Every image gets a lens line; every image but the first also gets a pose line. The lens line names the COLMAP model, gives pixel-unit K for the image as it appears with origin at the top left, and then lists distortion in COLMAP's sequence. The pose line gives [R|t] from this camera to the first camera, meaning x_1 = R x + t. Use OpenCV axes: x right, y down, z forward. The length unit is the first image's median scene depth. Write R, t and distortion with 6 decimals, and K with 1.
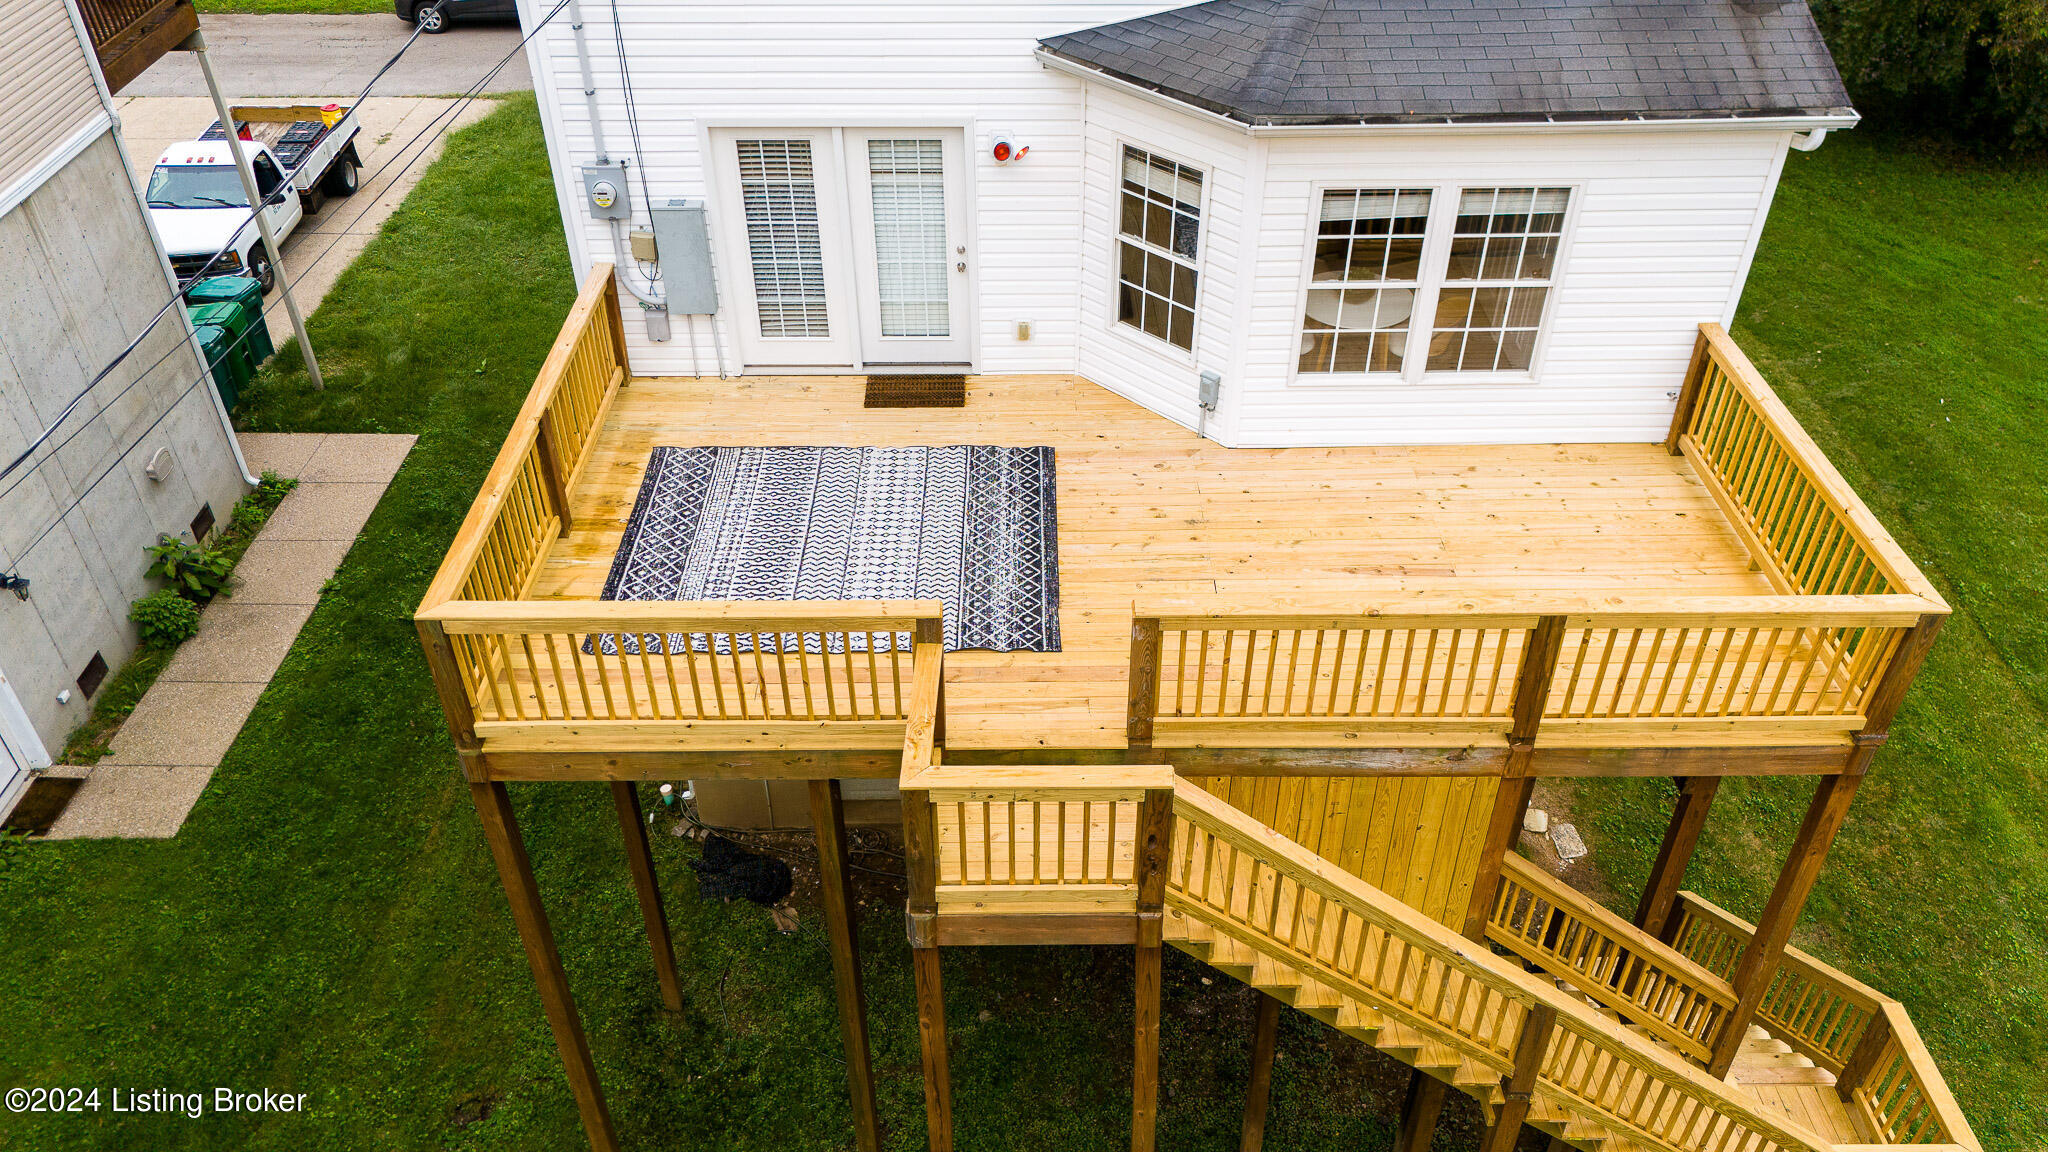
lens RADIAL K [[1529.7, 0, 1024.0], [0, 1529.7, 576.0], [0, 0, 1]] dist [0.030885, -0.004205]
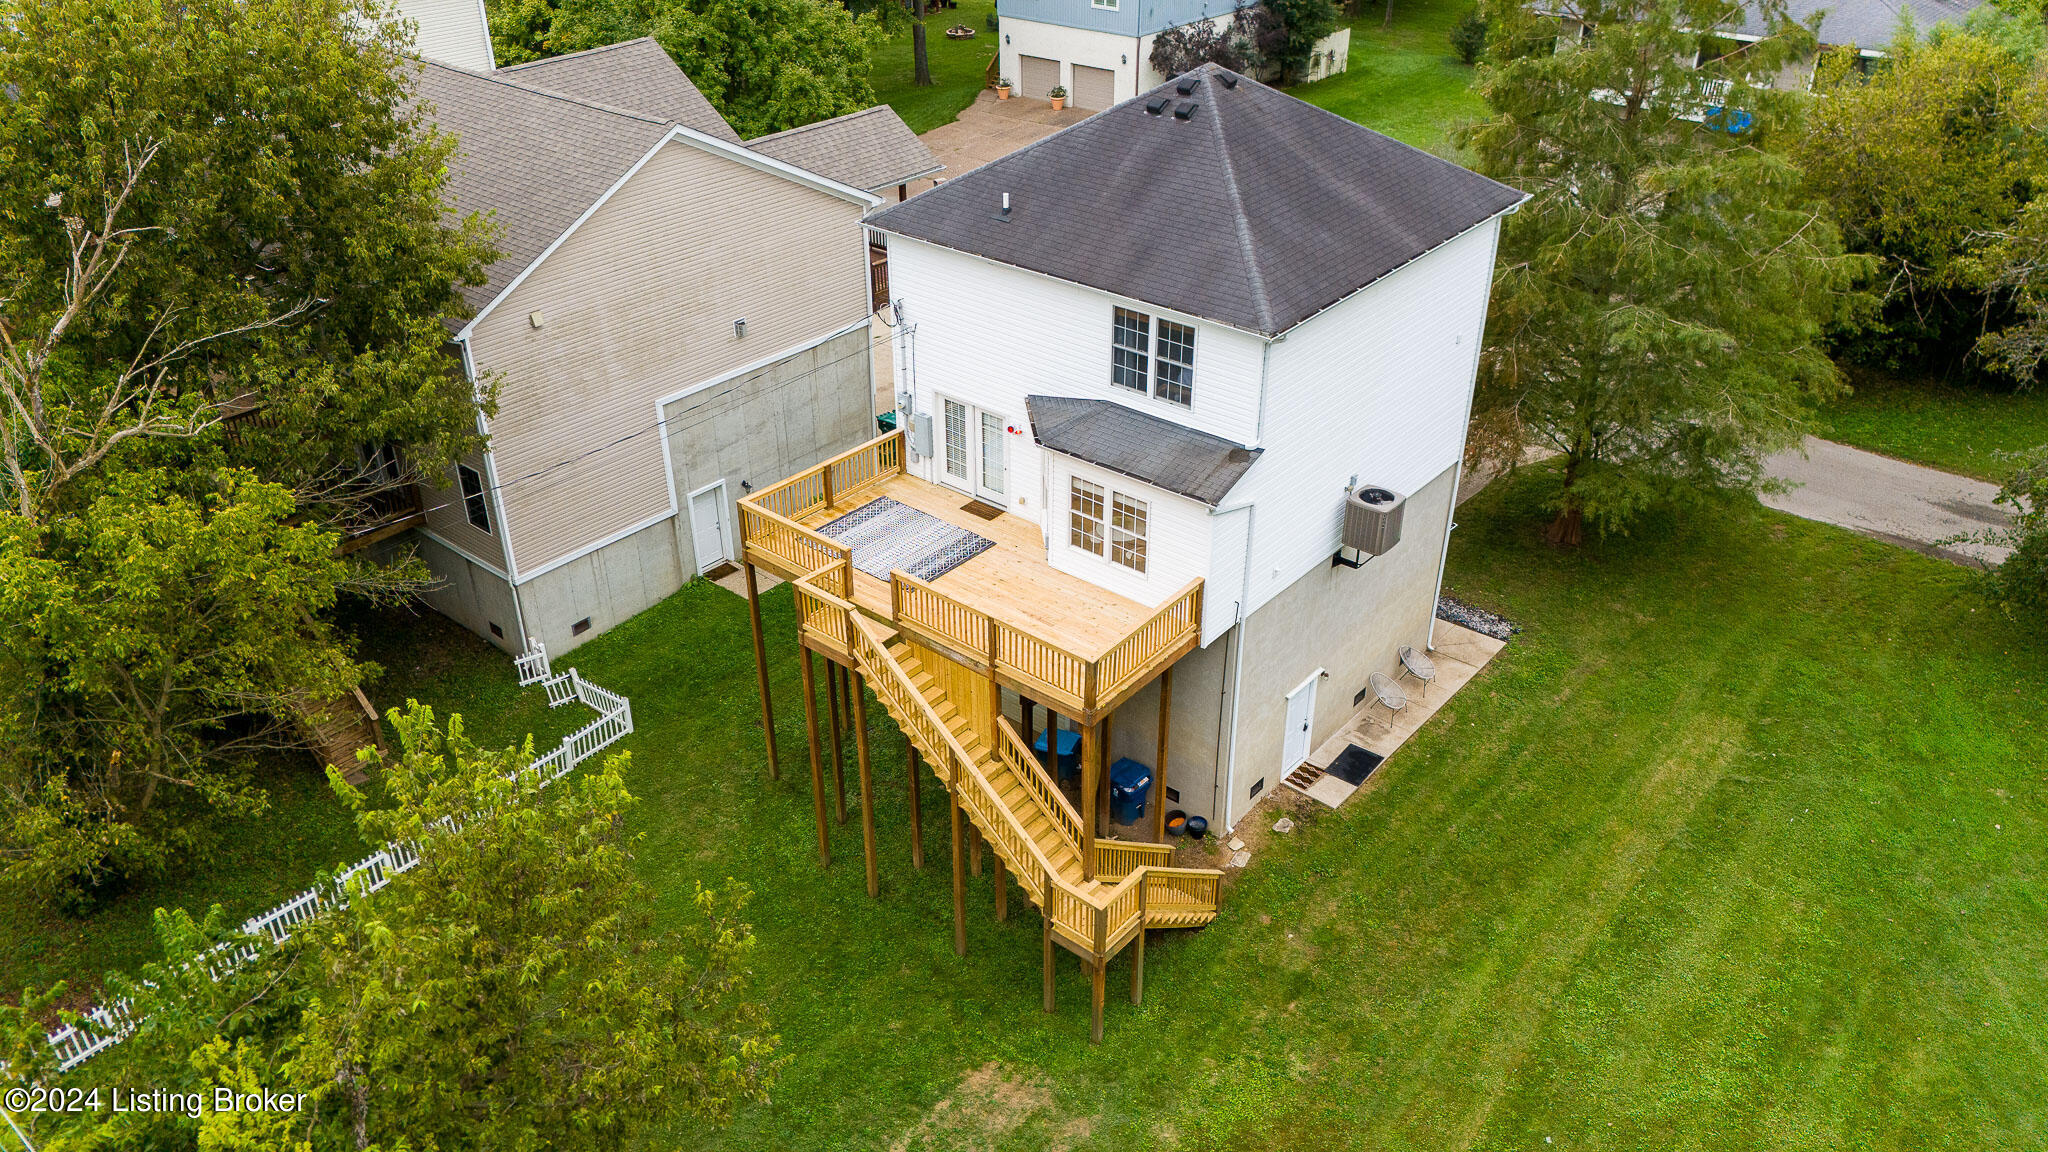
lens RADIAL K [[1529.7, 0, 1024.0], [0, 1529.7, 576.0], [0, 0, 1]] dist [0.030885, -0.004205]
pose [[0.762821, 0.330701, -0.555645, 1.498633], [-0.397970, 0.917398, -0.000351, -0.052718], [0.509631, 0.221398, 0.831420, -1.082318]]
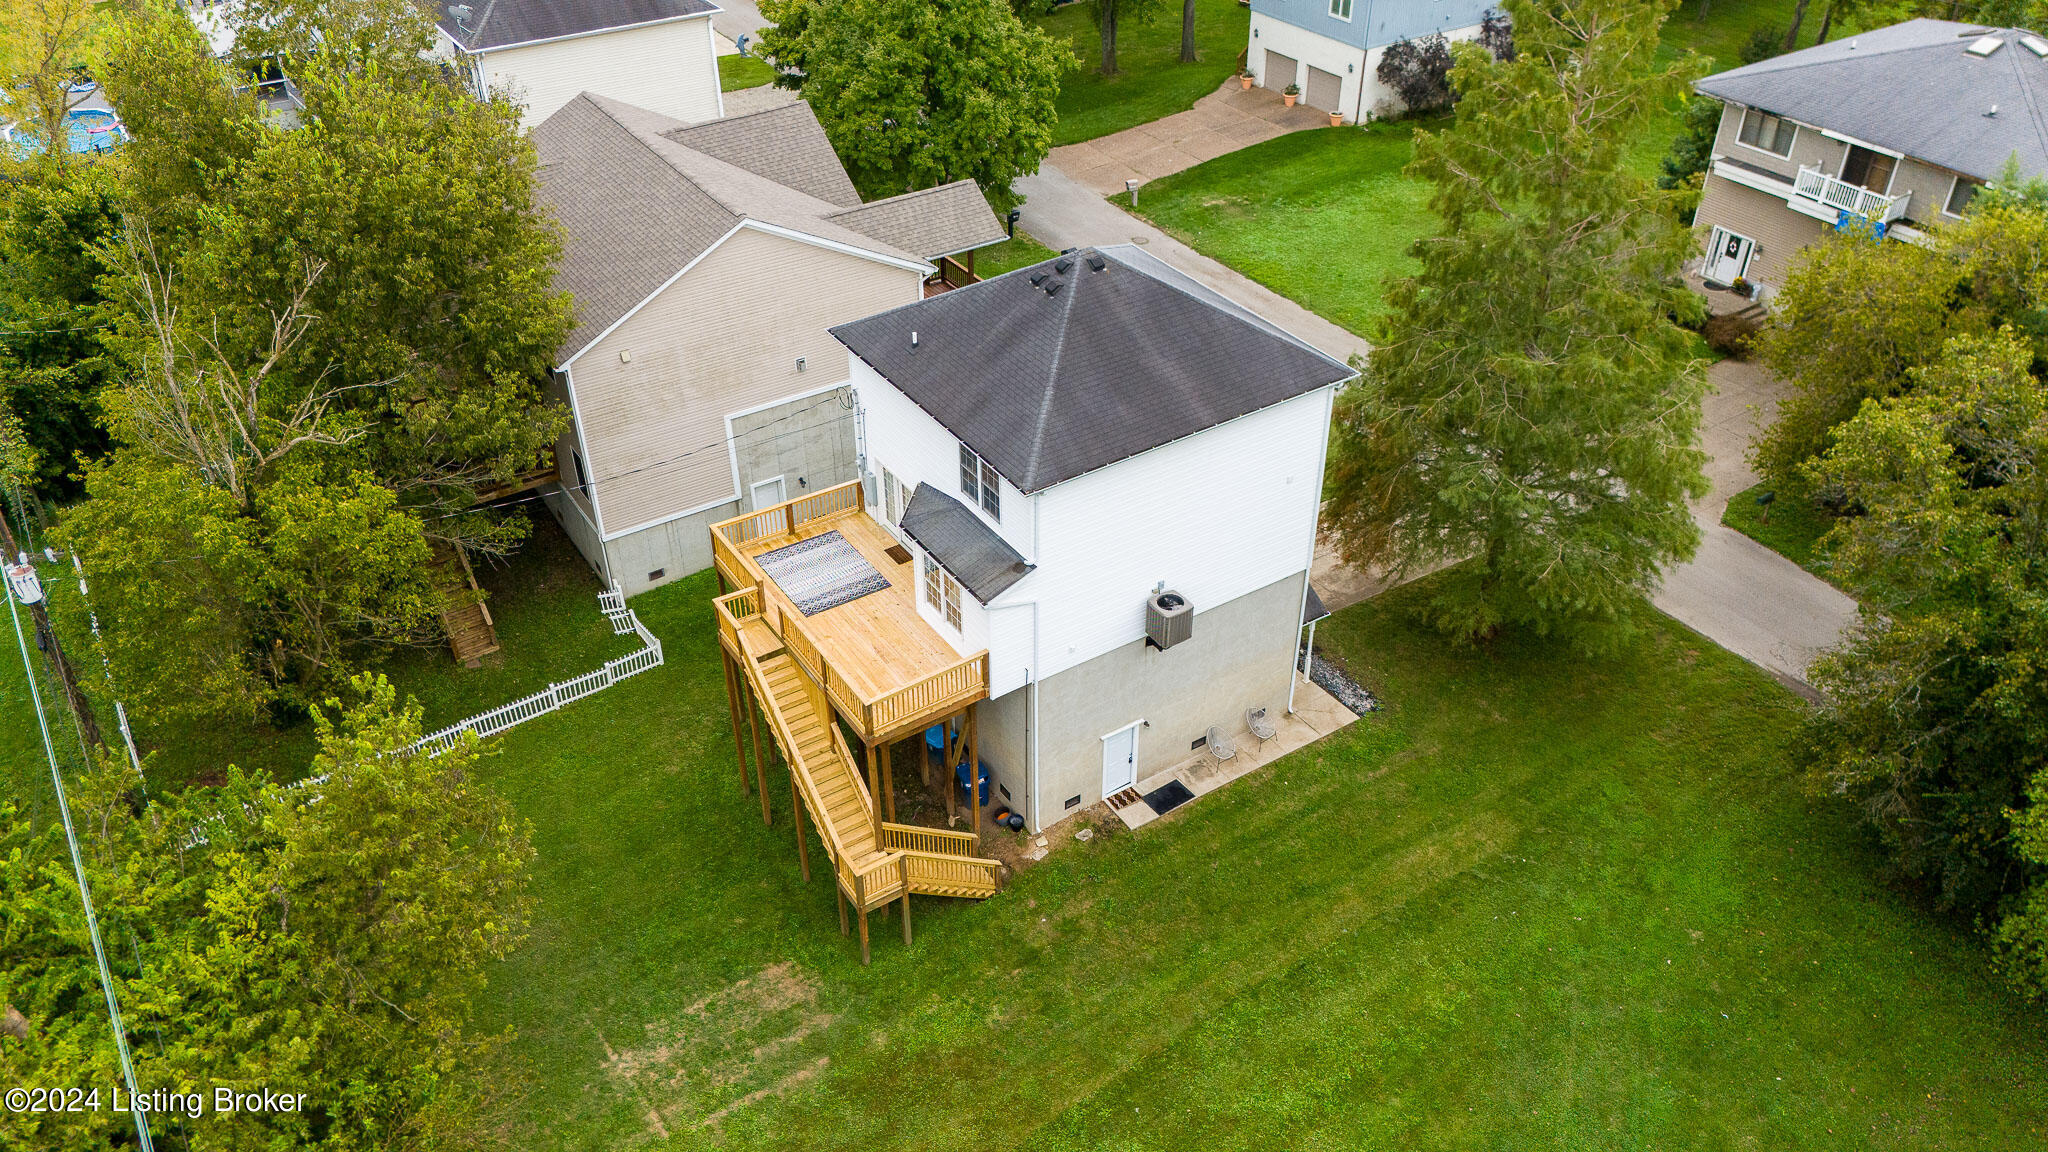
lens RADIAL K [[1540.4, 0, 1026.2], [0, 1540.4, 569.7], [0, 0, 1]] dist [0.040671, -0.002689]
pose [[0.540991, 0.488590, -0.684549, 2.497191], [-0.515033, 0.835935, 0.189616, -0.909428], [0.664883, 0.249985, 0.703873, -1.203765]]
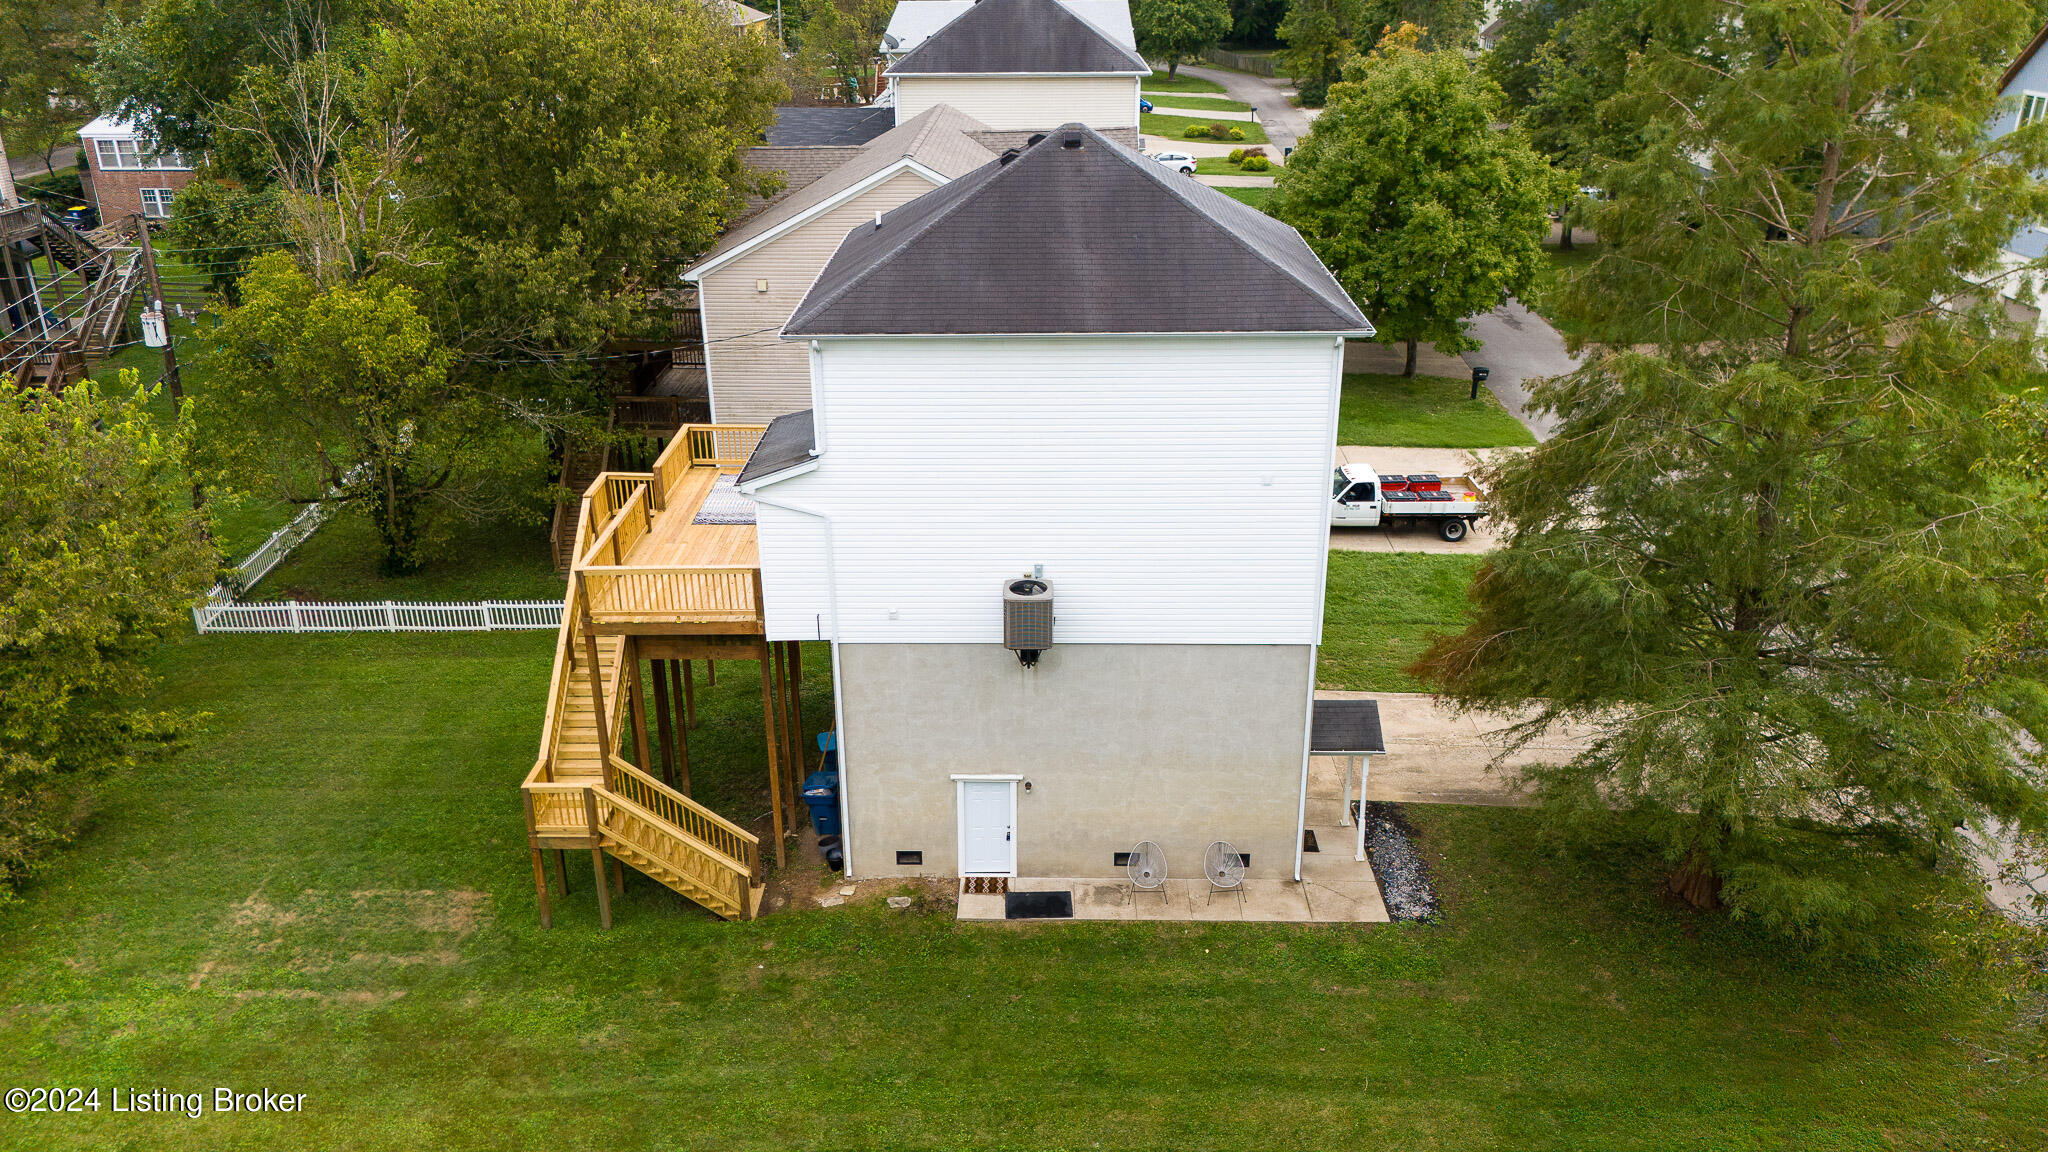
lens RADIAL K [[1529.7, 0, 1024.0], [0, 1529.7, 576.0], [0, 0, 1]] dist [0.030885, -0.004205]
pose [[-0.026861, 0.393037, -0.919130, 2.576280], [-0.610420, 0.721680, 0.326443, -1.147330], [0.791623, 0.569824, 0.220533, 0.746291]]
